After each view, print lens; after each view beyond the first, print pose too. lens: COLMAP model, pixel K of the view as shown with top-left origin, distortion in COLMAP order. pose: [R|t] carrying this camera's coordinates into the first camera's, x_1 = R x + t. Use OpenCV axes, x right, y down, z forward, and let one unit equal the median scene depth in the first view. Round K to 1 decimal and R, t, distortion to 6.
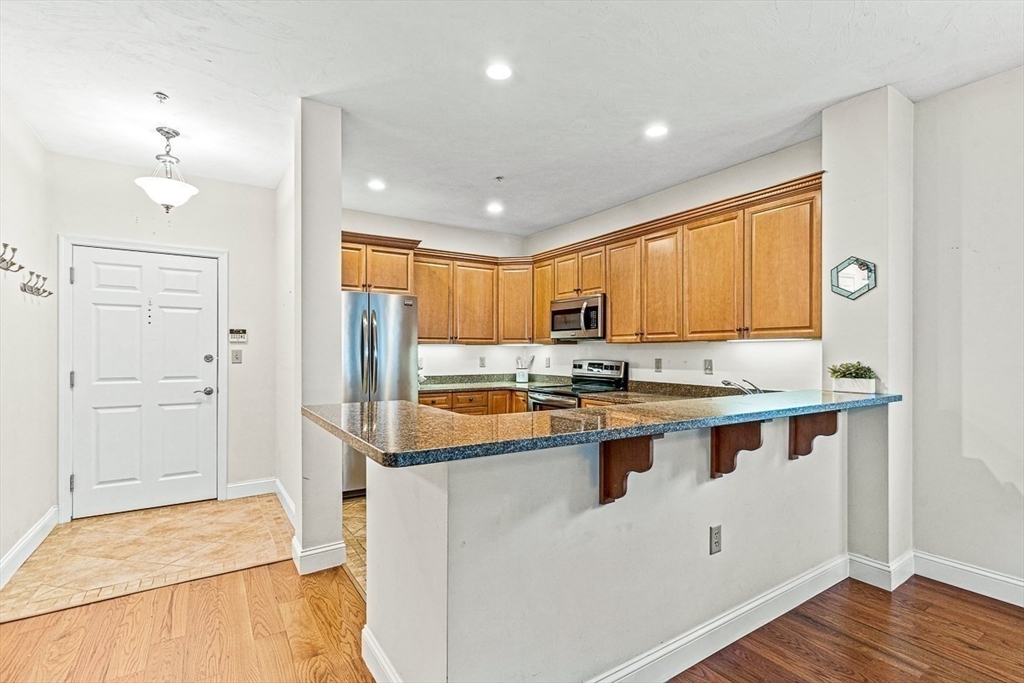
lens RADIAL K [[473.2, 0, 510.3], [0, 473.2, 350.4], [0, 0, 1]] dist [-0.000174, -0.000132]
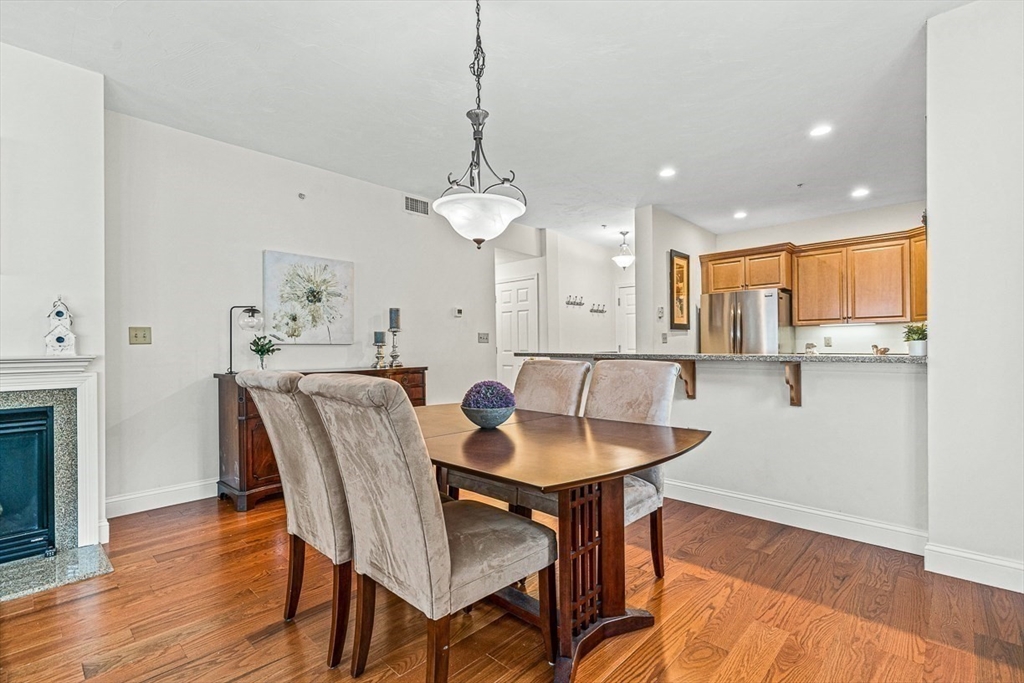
lens RADIAL K [[468.7, 0, 514.6], [0, 468.7, 346.8], [0, 0, 1]] dist [0.002929, 0.000406]
pose [[0.236216, -0.003102, -0.971696, 0.853898], [0.009624, 0.999953, -0.000853, 0.037911], [0.971653, -0.009150, 0.236235, 0.004266]]
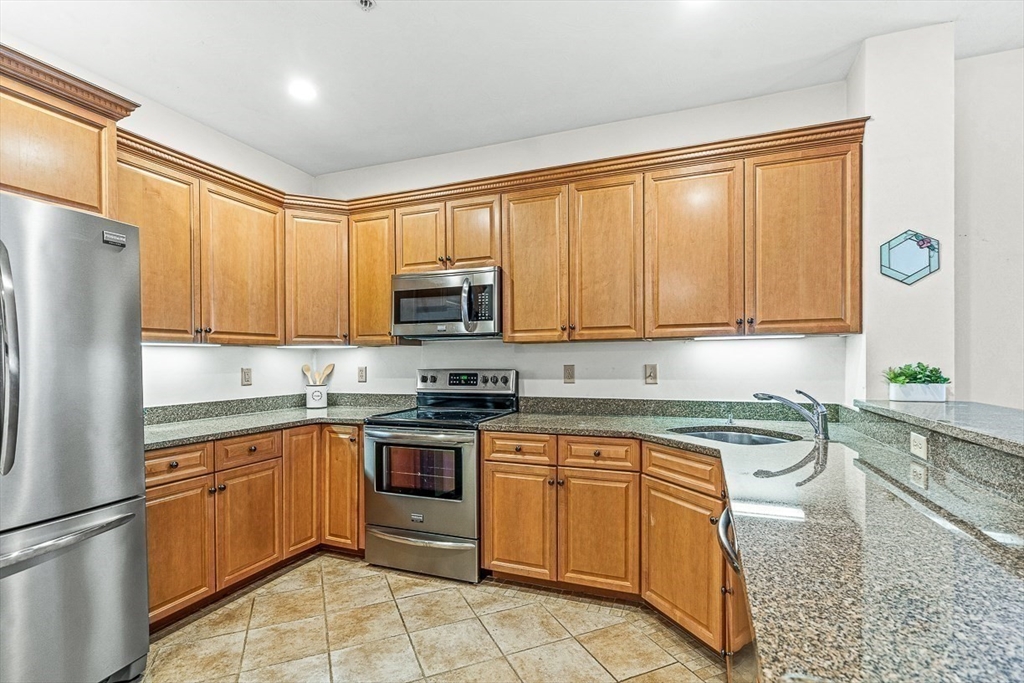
lens RADIAL K [[480.7, 0, 512.7], [0, 480.7, 367.5], [0, 0, 1]] dist [0.000272, -0.000112]
pose [[0.810521, -0.017374, 0.585451, -0.175627], [0.008125, 0.999797, 0.018422, 0.006987], [-0.585653, -0.010175, 0.810498, 0.441753]]
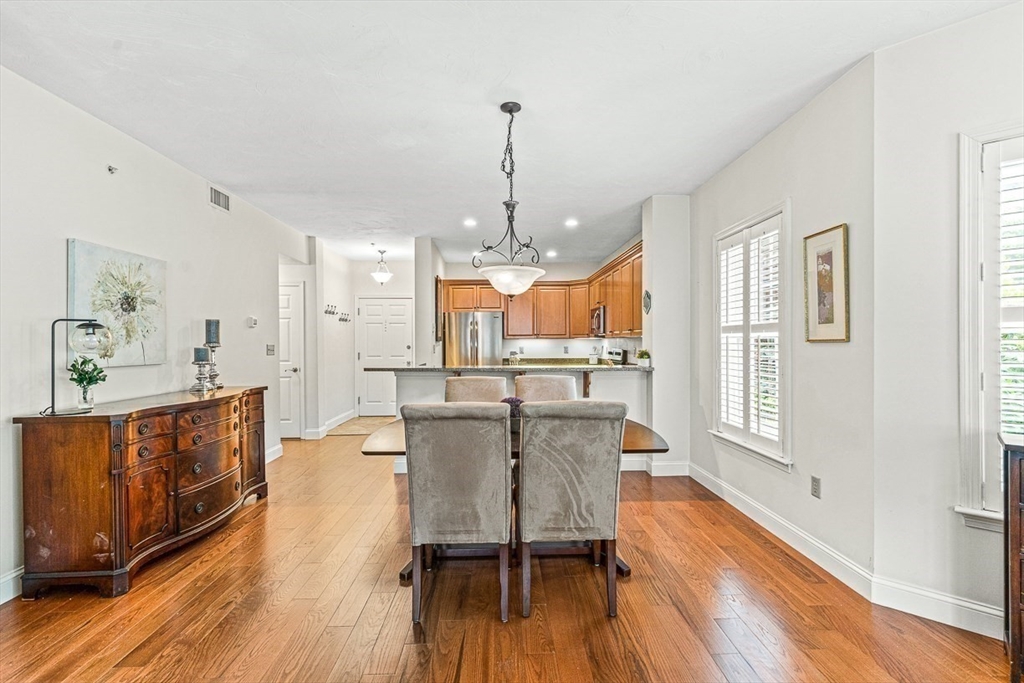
lens RADIAL K [[470.1, 0, 511.6], [0, 470.1, 339.8], [0, 0, 1]] dist [0.000700, -0.000181]
pose [[0.853283, -0.006923, -0.521401, 0.728336], [0.006171, 0.999976, -0.003179, -0.005358], [0.521411, -0.000505, 0.853306, -0.461136]]
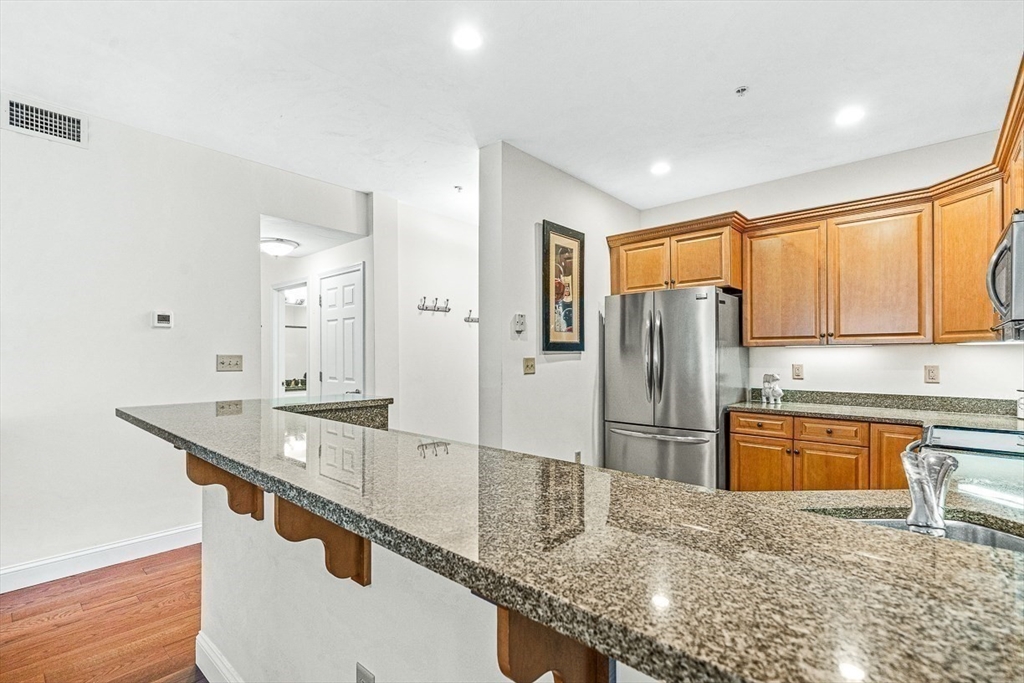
lens RADIAL K [[469.4, 0, 515.5], [0, 469.4, 356.3], [0, 0, 1]] dist [-0.000299, 0.000077]
pose [[0.258792, -0.000526, -0.965933, 0.458993], [0.001493, 0.999999, -0.000144, 0.002313], [0.965932, -0.001405, 0.258793, 0.469266]]
